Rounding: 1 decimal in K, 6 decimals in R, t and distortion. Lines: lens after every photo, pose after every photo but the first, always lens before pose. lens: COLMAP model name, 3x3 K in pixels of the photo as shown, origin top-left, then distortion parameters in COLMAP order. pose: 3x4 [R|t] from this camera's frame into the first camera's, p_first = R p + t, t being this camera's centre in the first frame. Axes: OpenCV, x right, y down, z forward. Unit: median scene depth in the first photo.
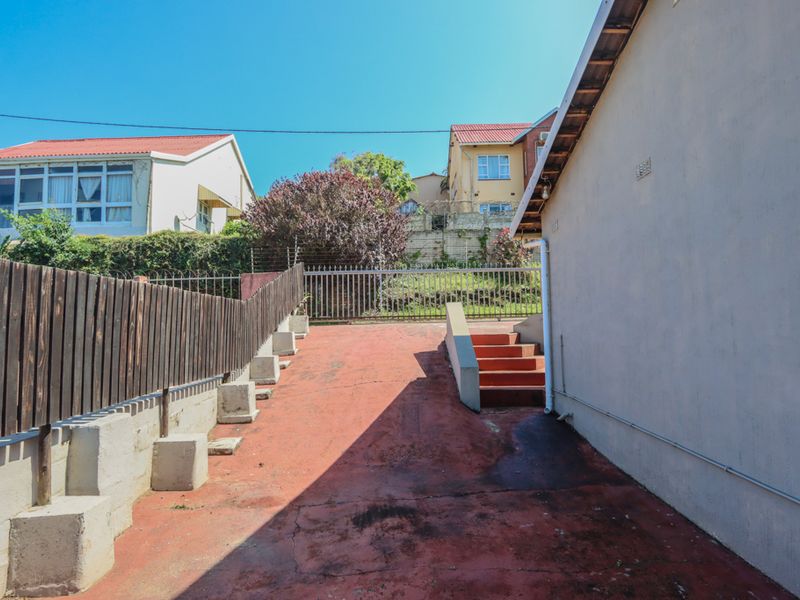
lens RADIAL K [[458.5, 0, 399.6], [0, 458.5, 296.2], [0, 0, 1]] dist [-0.020506, 0.005568]
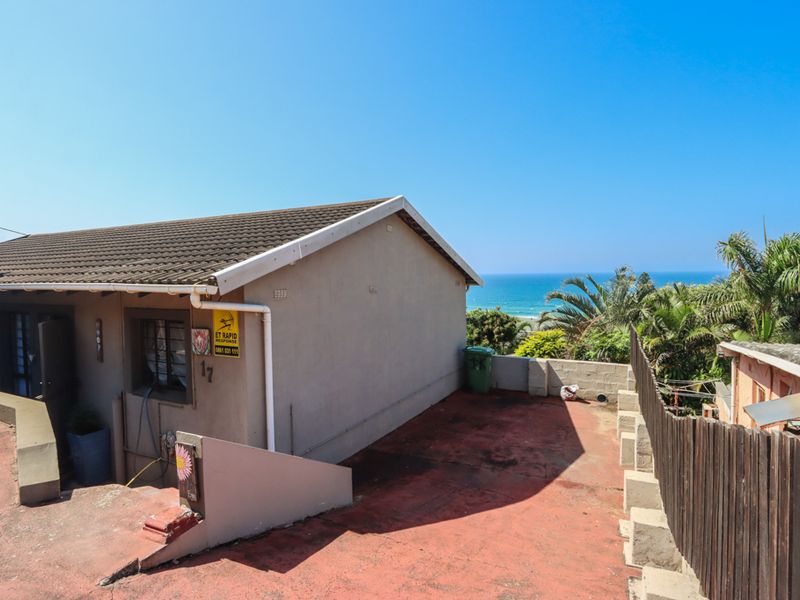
lens RADIAL K [[458.5, 0, 399.6], [0, 458.5, 296.2], [0, 0, 1]] dist [-0.020506, 0.005568]
pose [[-0.897983, 0.009404, 0.439930, -0.537304], [0.005368, 0.999931, -0.010418, -0.244525], [-0.439998, -0.006993, -0.897972, 3.080502]]
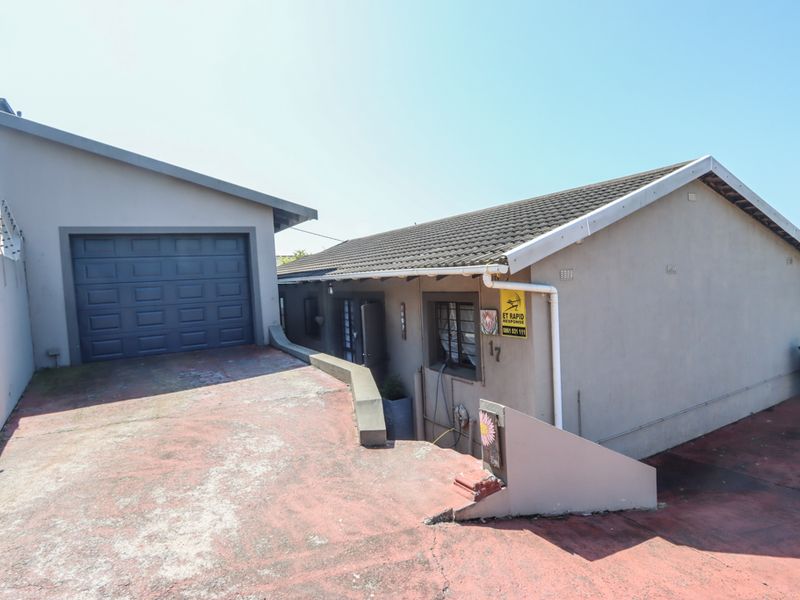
lens RADIAL K [[458.5, 0, 399.6], [0, 458.5, 296.2], [0, 0, 1]] dist [-0.020506, 0.005568]
pose [[-0.522293, 0.011101, 0.852694, -0.470253], [0.016797, 0.999855, -0.002729, -0.202454], [-0.852601, 0.012897, -0.522404, 3.104062]]
